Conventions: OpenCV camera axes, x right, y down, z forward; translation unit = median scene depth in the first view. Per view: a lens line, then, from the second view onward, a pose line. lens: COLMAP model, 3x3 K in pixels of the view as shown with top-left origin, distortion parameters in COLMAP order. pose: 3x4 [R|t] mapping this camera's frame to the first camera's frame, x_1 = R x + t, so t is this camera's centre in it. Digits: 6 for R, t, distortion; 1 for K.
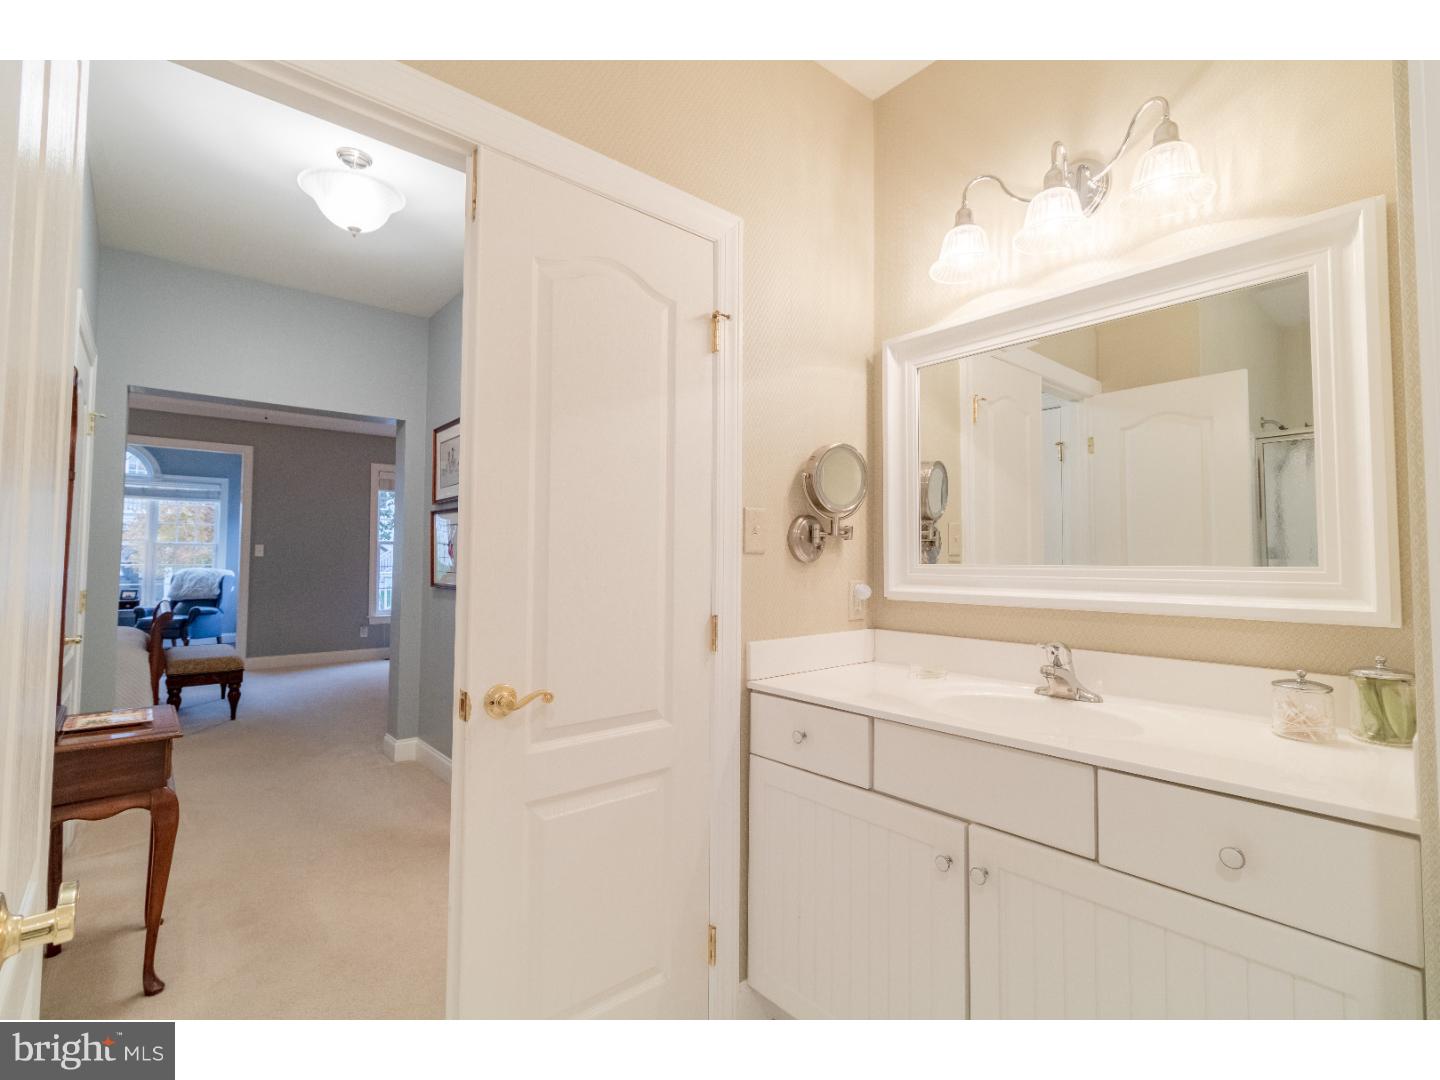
lens RADIAL K [[666.3, 0, 725.7], [0, 666.3, 530.6], [0, 0, 1]] dist [-0.000157, -0.000182]
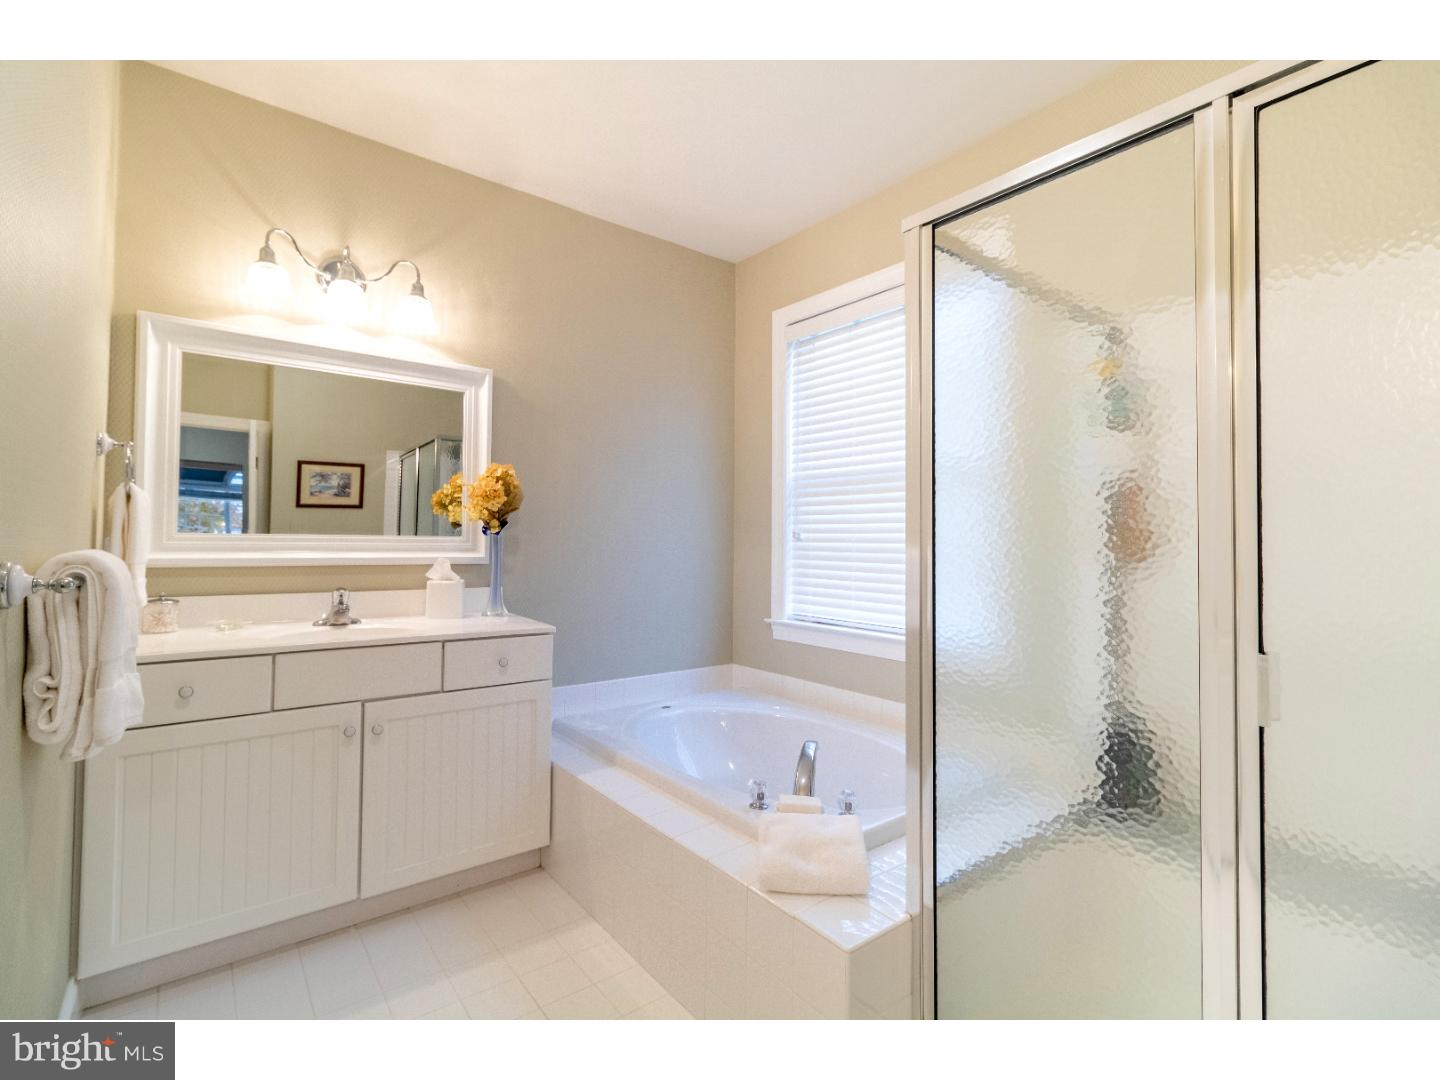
lens RADIAL K [[666.3, 0, 725.7], [0, 666.3, 530.6], [0, 0, 1]] dist [-0.000157, -0.000182]
pose [[0.030215, 0.007498, 0.999515, -0.984891], [-0.050041, 0.998729, -0.005979, 0.005247], [-0.998290, -0.049836, 0.030552, 0.099001]]
